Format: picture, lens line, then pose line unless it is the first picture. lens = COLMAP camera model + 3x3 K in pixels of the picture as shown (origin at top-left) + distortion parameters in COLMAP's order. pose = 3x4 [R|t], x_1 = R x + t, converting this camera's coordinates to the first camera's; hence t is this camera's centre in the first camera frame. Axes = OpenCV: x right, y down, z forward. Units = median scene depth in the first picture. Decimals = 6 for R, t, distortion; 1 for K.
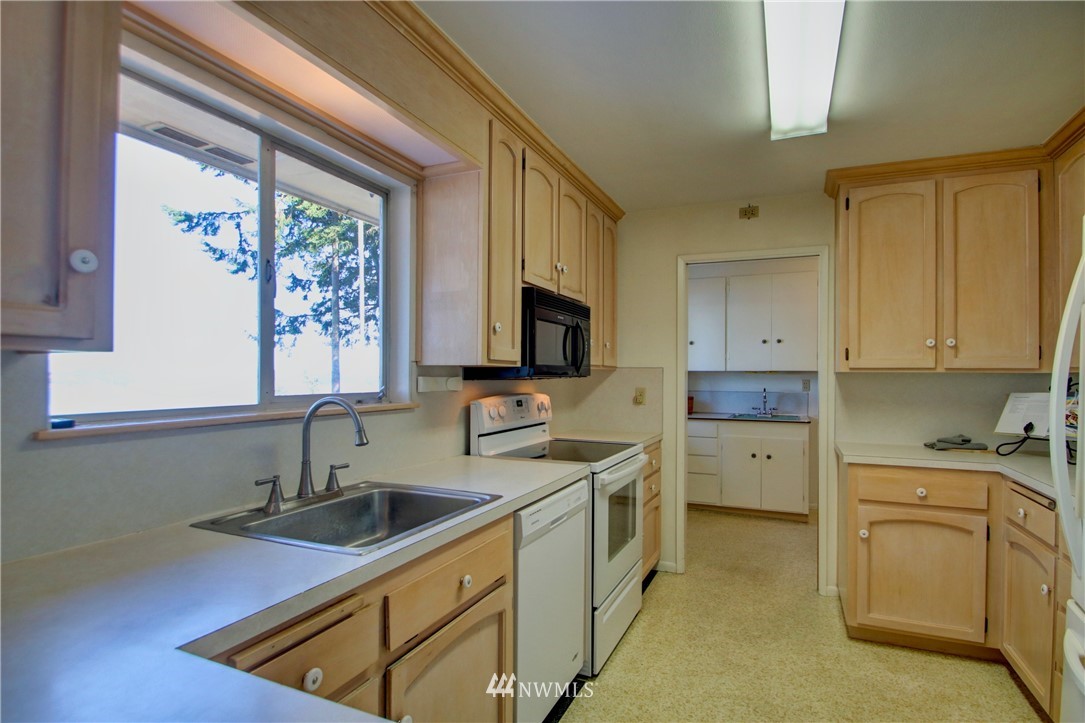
lens RADIAL K [[540.6, 0, 553.2], [0, 540.6, 374.5], [0, 0, 1]] dist [0.008139, -0.003351]
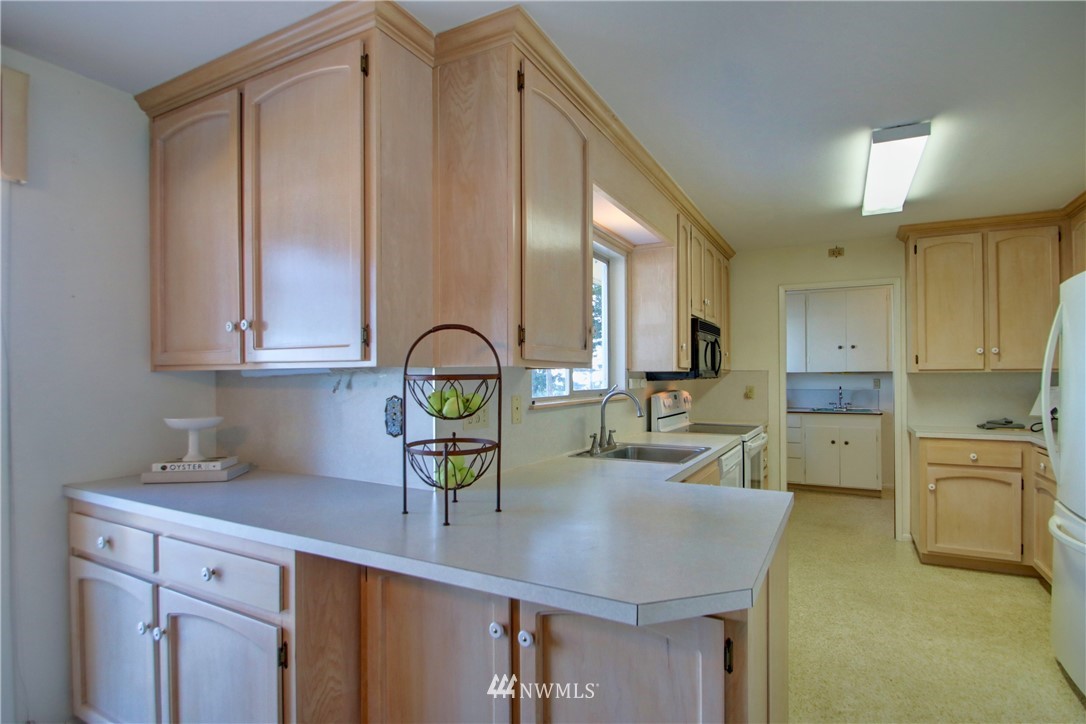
lens RADIAL K [[541.1, 0, 561.1], [0, 541.1, 373.8], [0, 0, 1]] dist [0.008139, -0.003351]
pose [[0.997584, -0.010504, -0.068677, -0.278957], [0.010112, 0.999931, -0.006059, -0.002311], [0.068736, 0.005350, 0.997621, -0.460933]]
